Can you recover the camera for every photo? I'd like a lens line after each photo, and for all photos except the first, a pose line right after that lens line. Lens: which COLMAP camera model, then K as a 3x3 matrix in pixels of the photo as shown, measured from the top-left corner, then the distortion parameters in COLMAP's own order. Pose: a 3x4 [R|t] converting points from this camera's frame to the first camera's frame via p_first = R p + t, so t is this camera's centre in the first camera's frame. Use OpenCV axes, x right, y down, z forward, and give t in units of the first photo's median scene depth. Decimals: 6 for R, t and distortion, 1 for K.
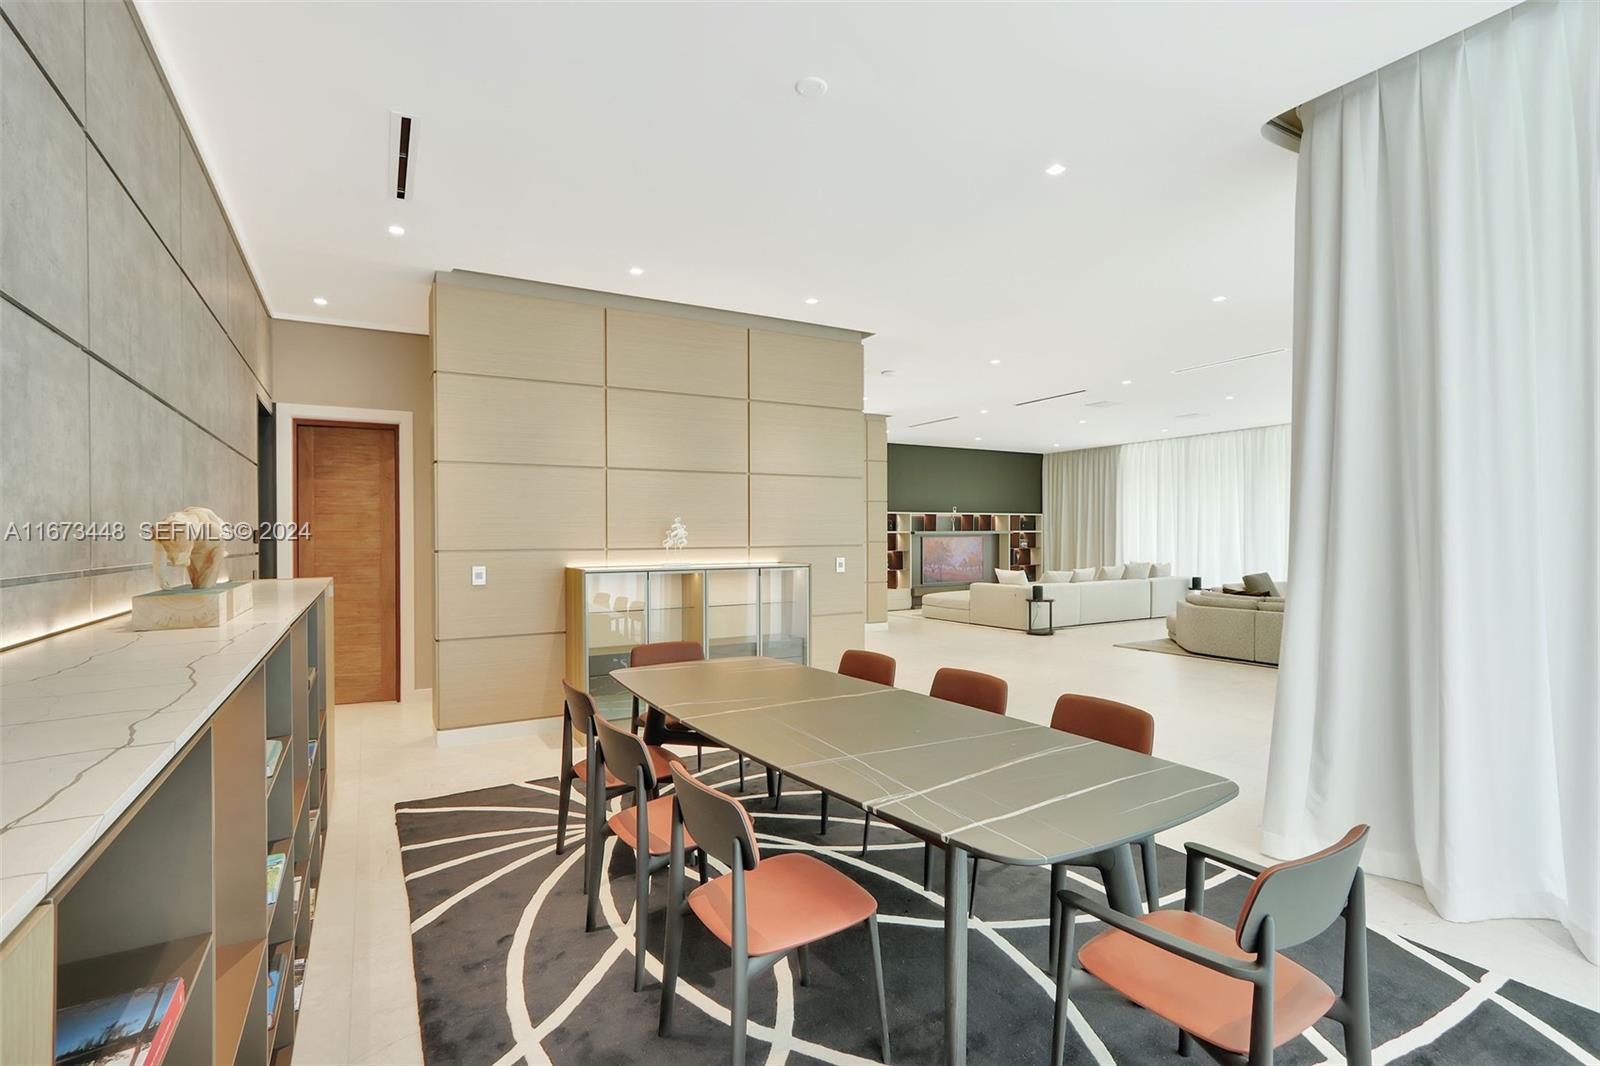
lens RADIAL K [[762.3, 0, 804.3], [0, 762.3, 545.7], [0, 0, 1]] dist [-0.009465, -0.001938]
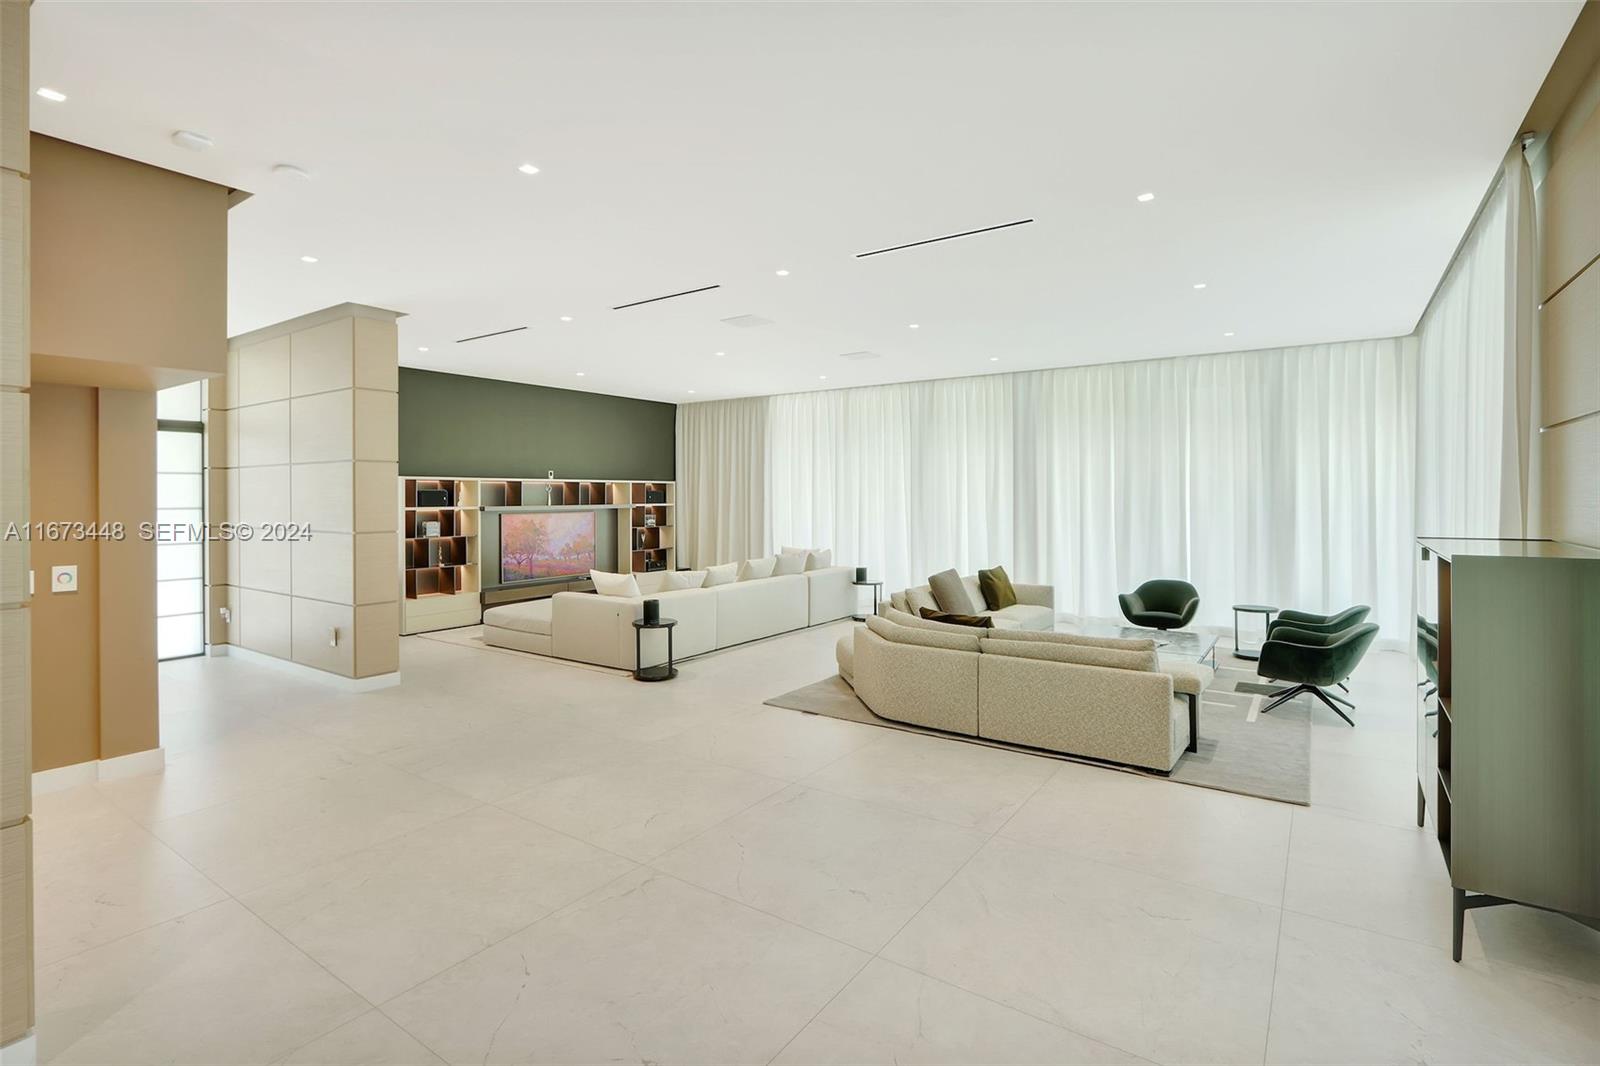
lens RADIAL K [[762.3, 0, 790.3], [0, 762.3, 498.7], [0, 0, 1]] dist [-0.009465, -0.001938]
pose [[0.910495, 0.001457, 0.413517, 0.110435], [0.002305, 0.999960, -0.008600, -0.019412], [-0.413513, 0.008783, 0.910456, 0.275839]]
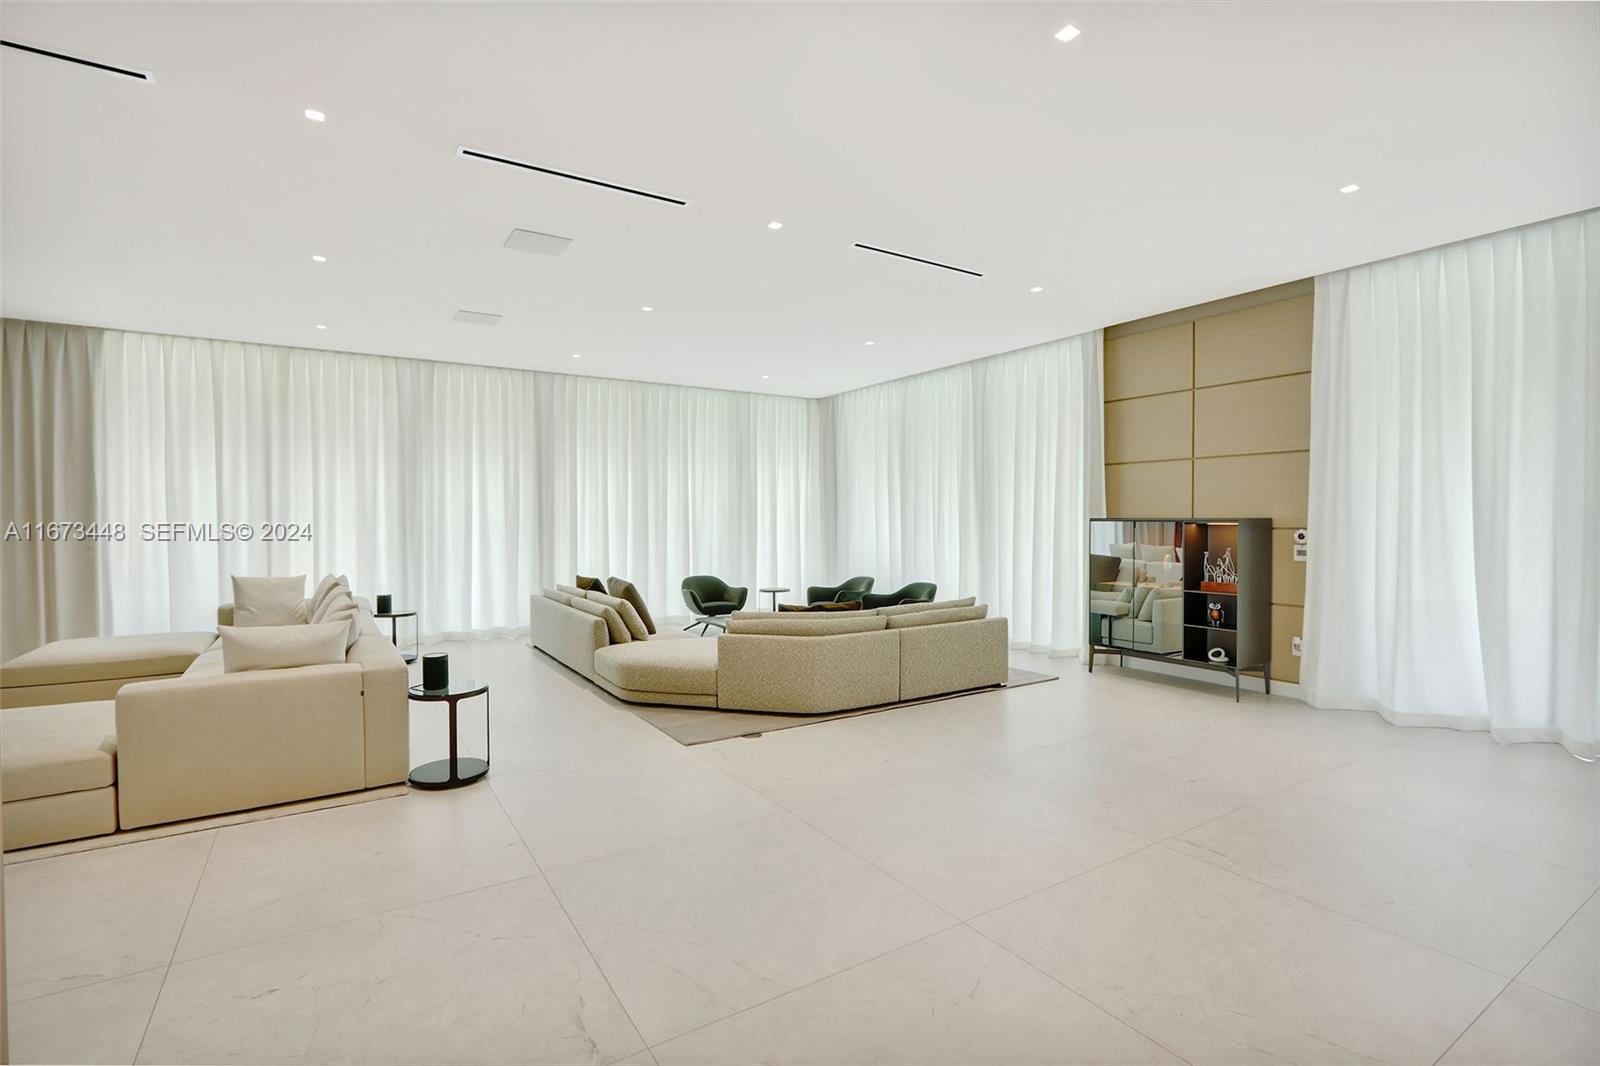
lens RADIAL K [[762.3, 0, 787.1], [0, 762.3, 500.6], [0, 0, 1]] dist [-0.009465, -0.001938]
pose [[-0.027598, 0.022199, 0.999373, -0.065258], [0.011126, 0.999698, -0.021899, -0.012670], [-0.999557, 0.010515, -0.027837, 0.608682]]
